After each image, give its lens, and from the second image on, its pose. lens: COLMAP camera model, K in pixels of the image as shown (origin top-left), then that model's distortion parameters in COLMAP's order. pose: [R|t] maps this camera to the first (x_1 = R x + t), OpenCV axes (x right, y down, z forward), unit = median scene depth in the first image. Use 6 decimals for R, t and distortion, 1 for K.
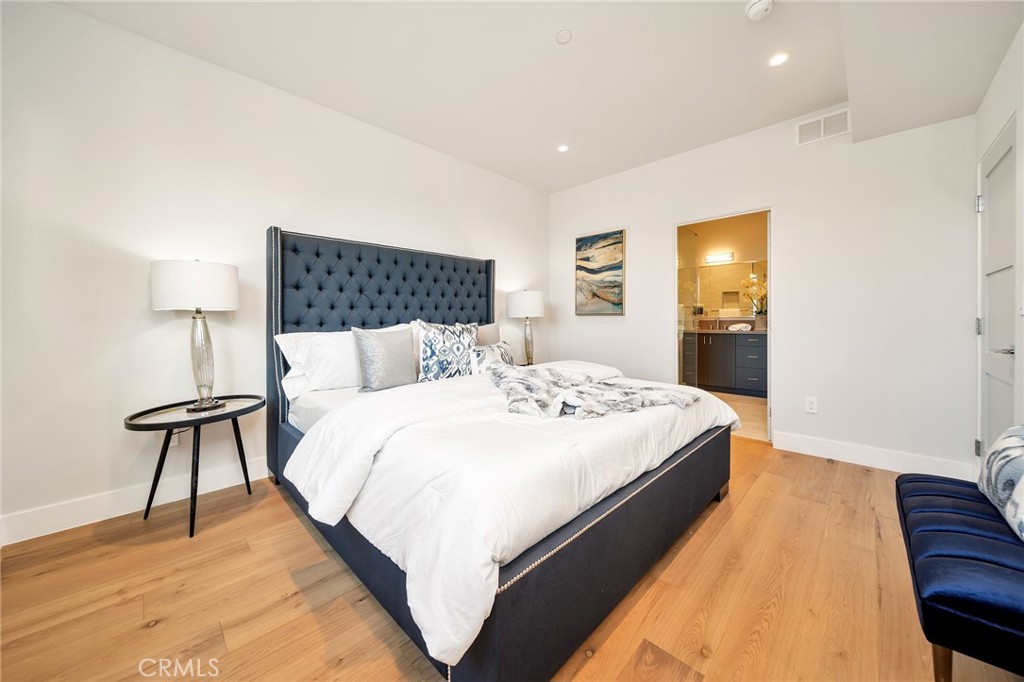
lens RADIAL K [[362.8, 0, 512.8], [0, 362.8, 323.6], [0, 0, 1]] dist [0.001136, 0.000055]
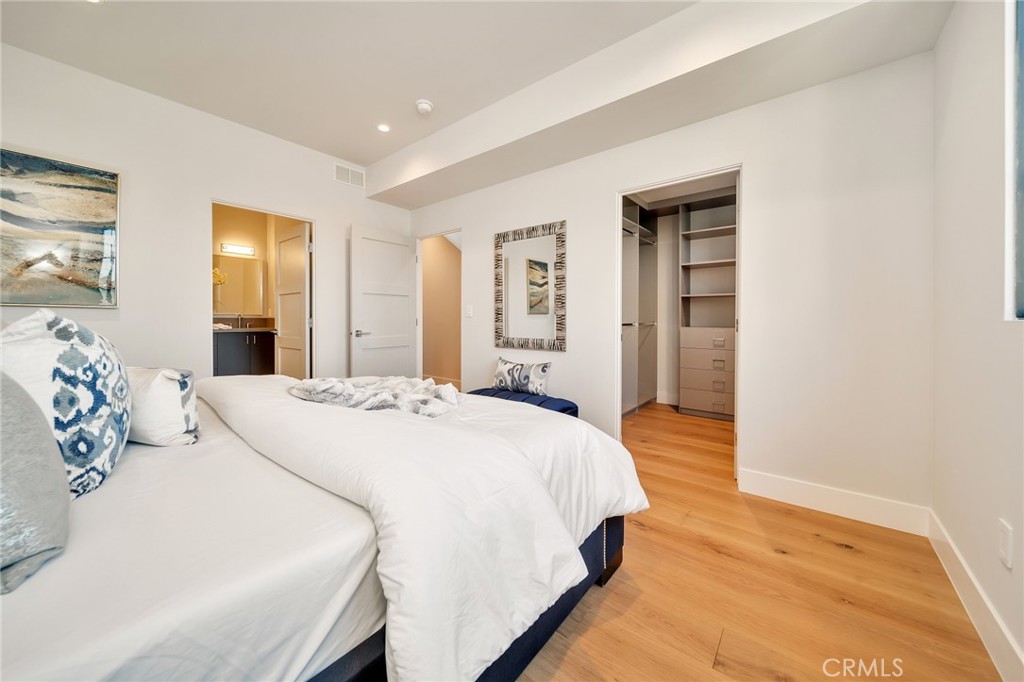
lens RADIAL K [[368.7, 0, 512.1], [0, 368.7, 323.4], [0, 0, 1]] dist [-0.000363, -0.000016]
pose [[-0.098467, -0.006416, 0.995120, -0.639188], [0.005430, 0.999961, 0.006985, 0.001796], [-0.995126, 0.006091, -0.098428, 0.605799]]
